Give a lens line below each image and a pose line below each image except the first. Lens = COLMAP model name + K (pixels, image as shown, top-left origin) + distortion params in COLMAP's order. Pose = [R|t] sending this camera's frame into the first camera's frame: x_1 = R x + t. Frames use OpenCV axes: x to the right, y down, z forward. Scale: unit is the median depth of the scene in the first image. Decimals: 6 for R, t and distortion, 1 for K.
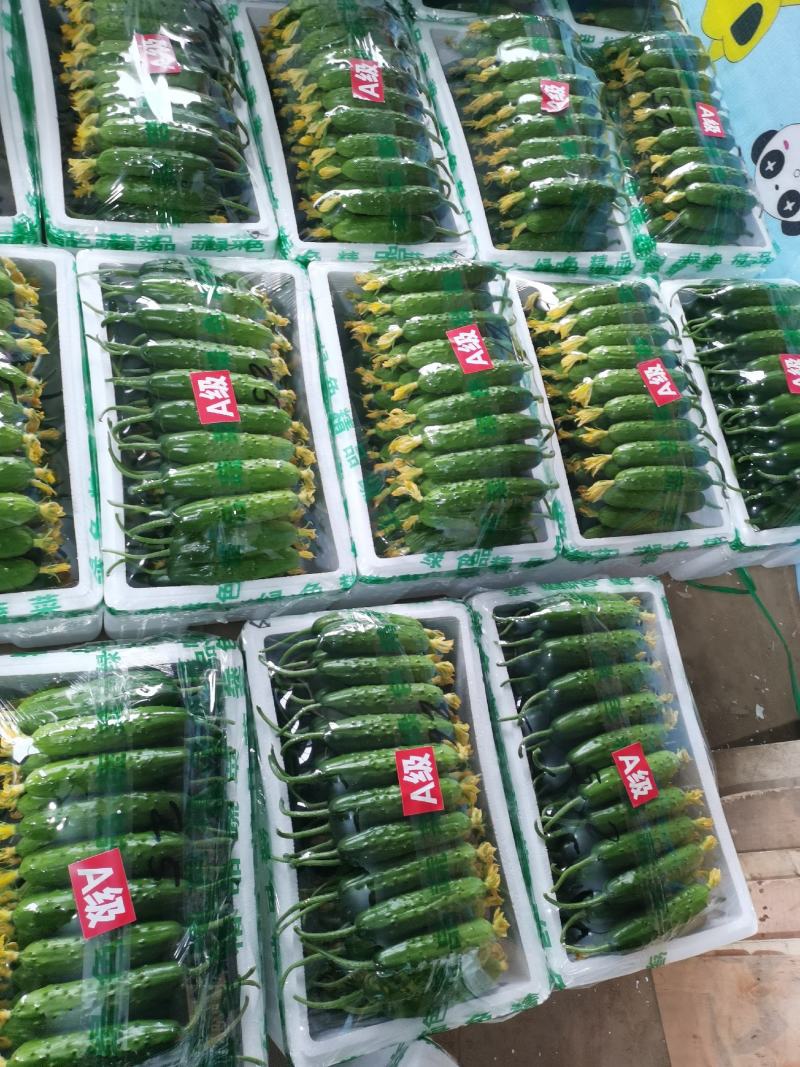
lens RADIAL K [[817.5, 0, 403.6], [0, 817.5, 538.4], [0, 0, 1]] dist [0.054280, -0.060237]
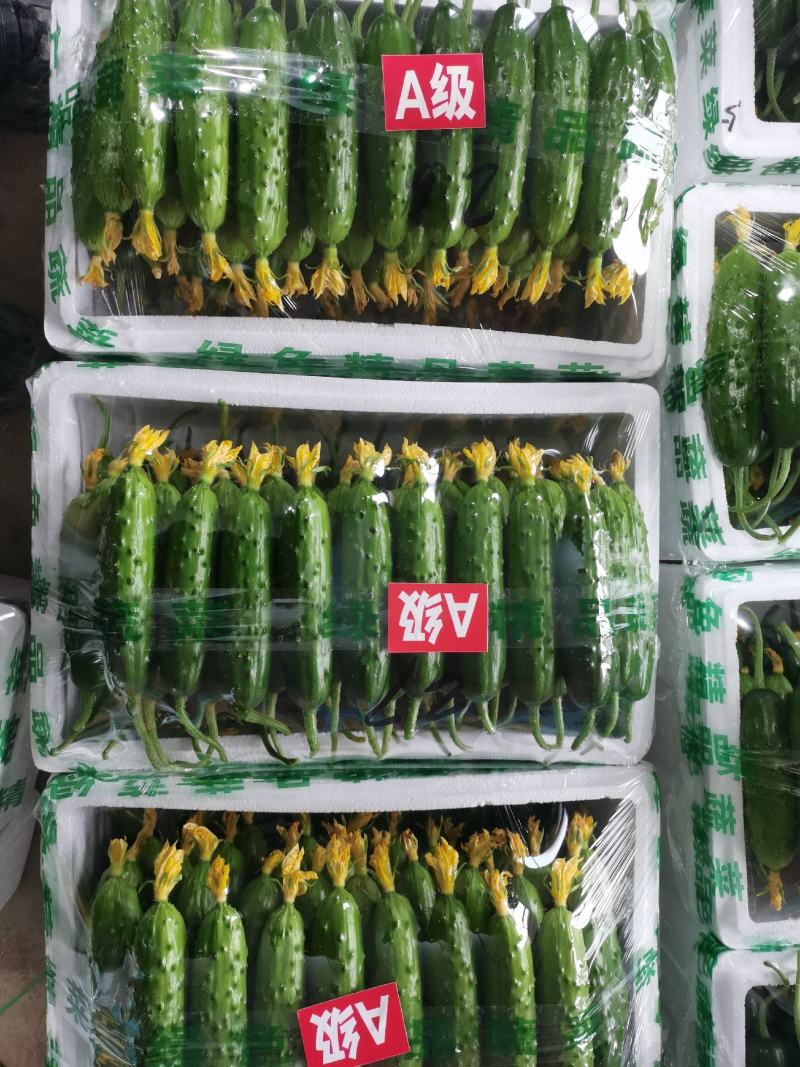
lens RADIAL K [[817.5, 0, 403.6], [0, 817.5, 538.4], [0, 0, 1]] dist [0.054280, -0.060237]
pose [[-0.101755, 0.940253, -0.324916, -0.414321], [-0.973073, -0.026171, 0.229007, 0.181201], [0.206822, 0.339470, 0.917598, 0.162831]]
